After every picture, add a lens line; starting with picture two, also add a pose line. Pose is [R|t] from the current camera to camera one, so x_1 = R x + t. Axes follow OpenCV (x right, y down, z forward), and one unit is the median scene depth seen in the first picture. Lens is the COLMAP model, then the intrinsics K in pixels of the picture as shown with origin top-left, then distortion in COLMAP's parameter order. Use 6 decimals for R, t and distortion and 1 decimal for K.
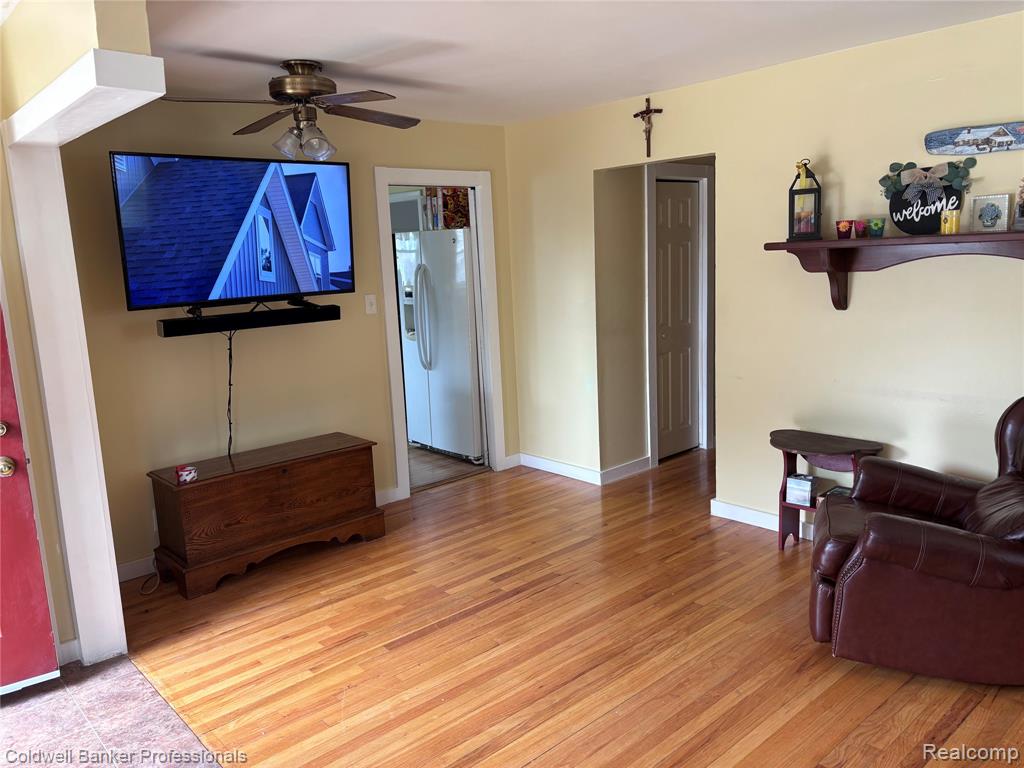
lens RADIAL K [[775.6, 0, 516.3], [0, 775.6, 380.0], [0, 0, 1]] dist [0.050544, -0.056874]
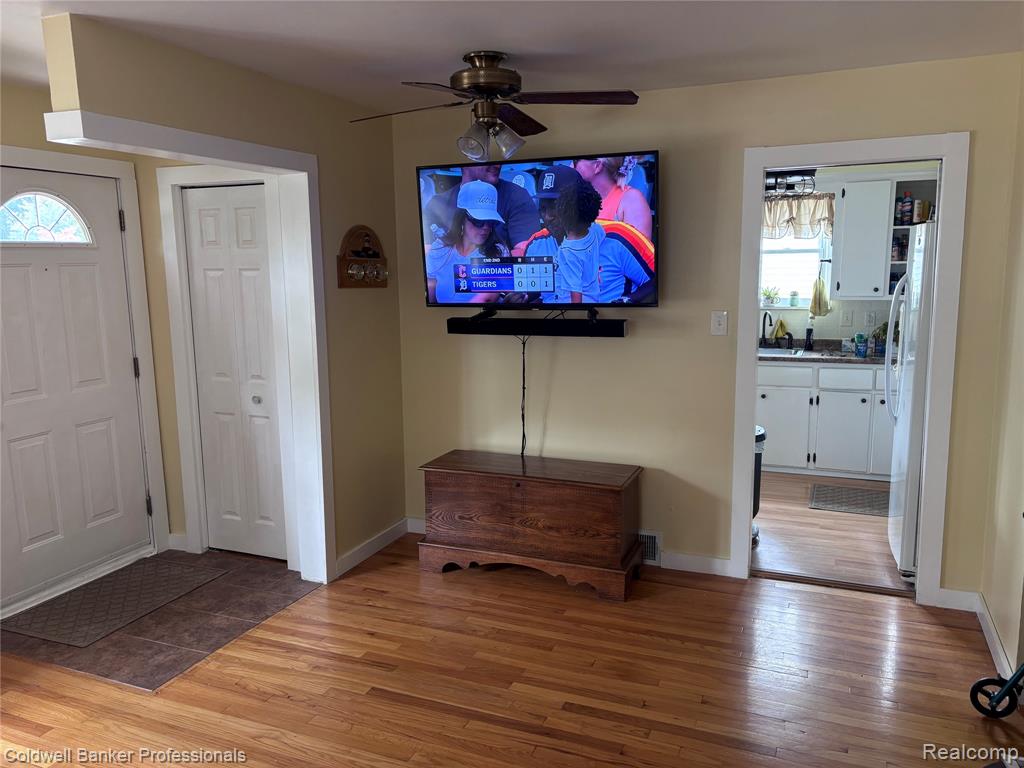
lens RADIAL K [[775.6, 0, 516.6], [0, 775.6, 389.8], [0, 0, 1]] dist [0.050544, -0.056874]
pose [[0.427161, 0.186383, -0.884757, 0.570292], [-0.152454, 0.979360, 0.132707, -0.136639], [0.891230, 0.078198, 0.446760, 0.606949]]
